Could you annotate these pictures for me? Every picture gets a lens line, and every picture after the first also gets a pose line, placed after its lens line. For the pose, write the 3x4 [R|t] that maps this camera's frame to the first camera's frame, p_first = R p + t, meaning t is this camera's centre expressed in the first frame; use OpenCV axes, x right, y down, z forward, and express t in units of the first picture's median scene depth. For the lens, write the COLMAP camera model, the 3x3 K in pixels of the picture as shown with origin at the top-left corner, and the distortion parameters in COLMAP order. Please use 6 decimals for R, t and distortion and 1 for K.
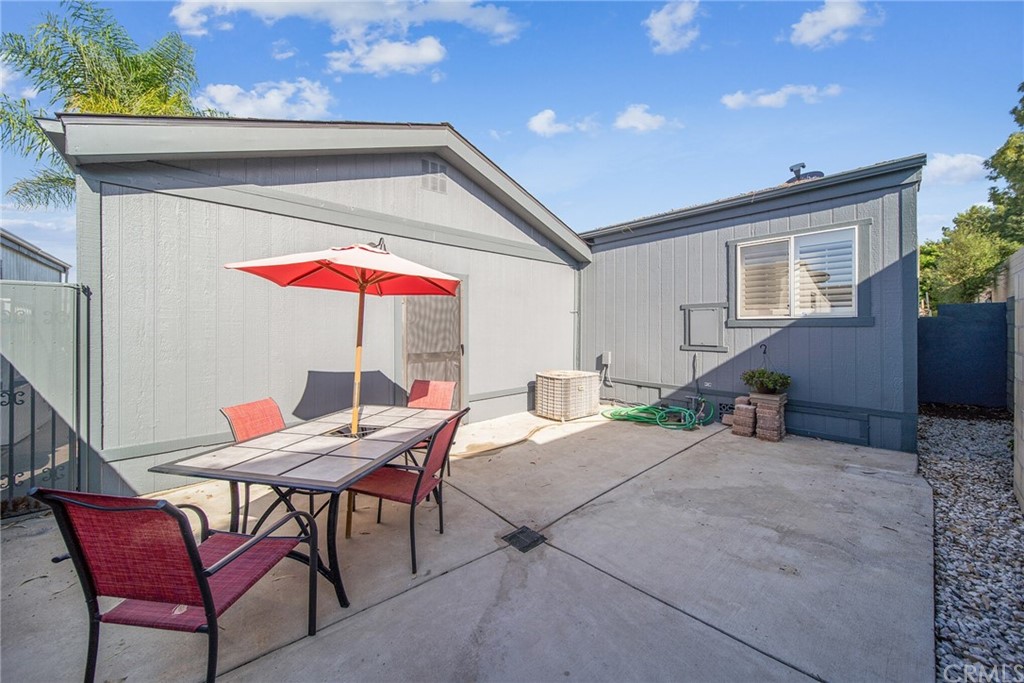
lens RADIAL K [[356.2, 0, 507.3], [0, 356.2, 324.9], [0, 0, 1]] dist [0.000336, 0.000014]
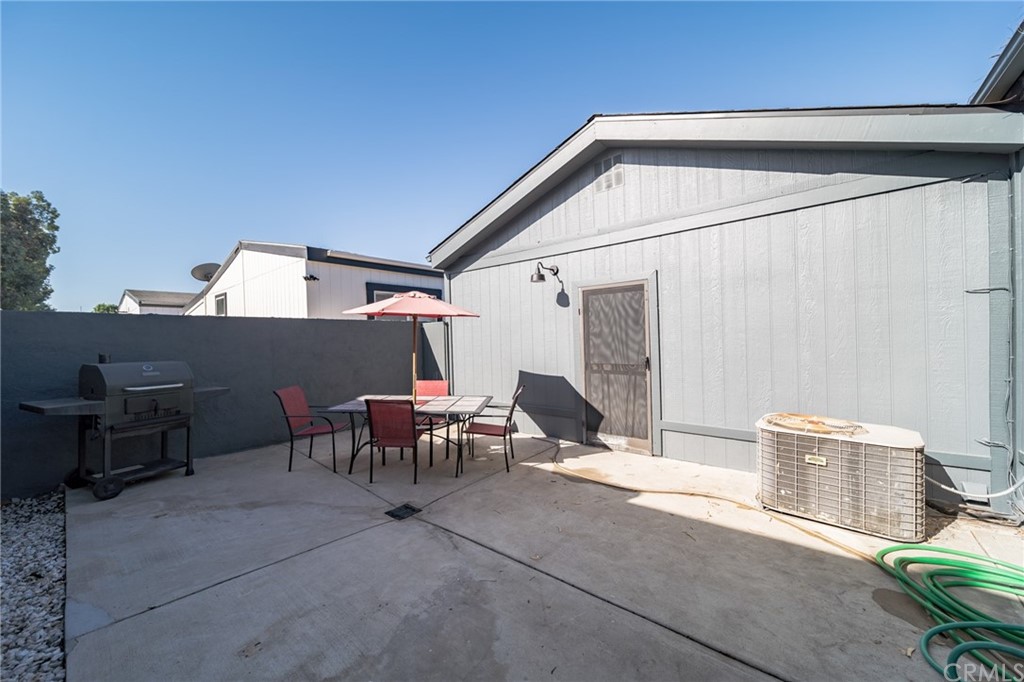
lens RADIAL K [[364.4, 0, 516.3], [0, 364.4, 339.9], [0, 0, 1]] dist [-0.000968, -0.000174]
pose [[0.189522, -0.001690, -0.981875, 0.898696], [0.027733, 0.999609, 0.003633, 0.005202], [0.981485, -0.027919, 0.189495, 0.763527]]
